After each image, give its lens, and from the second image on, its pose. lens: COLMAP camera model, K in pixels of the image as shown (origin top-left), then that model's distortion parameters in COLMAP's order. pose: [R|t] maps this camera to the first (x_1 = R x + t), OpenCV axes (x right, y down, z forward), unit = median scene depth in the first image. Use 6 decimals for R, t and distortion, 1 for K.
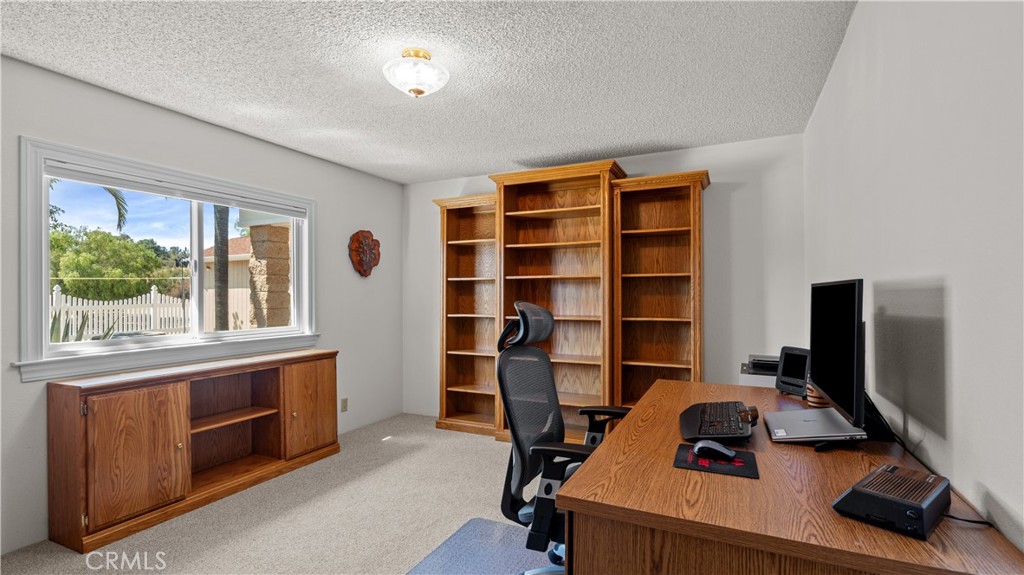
lens RADIAL K [[460.5, 0, 494.1], [0, 460.5, 291.4], [0, 0, 1]] dist [-0.002354, 0.001300]
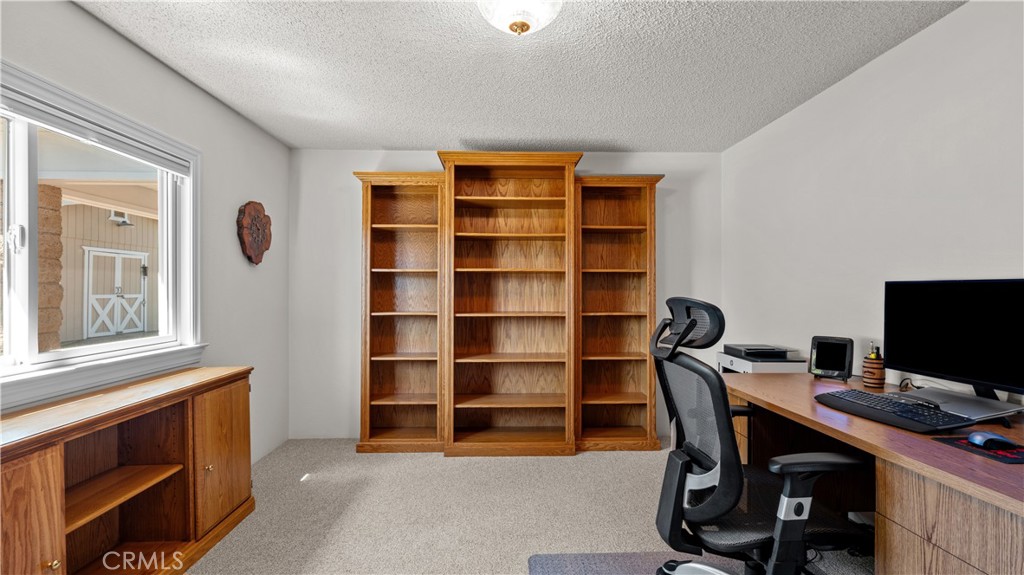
lens RADIAL K [[460.5, 0, 512.4], [0, 460.5, 287.8], [0, 0, 1]] dist [-0.002354, 0.001300]
pose [[0.888557, 0.006065, 0.458726, -0.282660], [-0.007883, 0.999967, 0.002050, 0.001881], [-0.458698, -0.005438, 0.888575, 0.168989]]
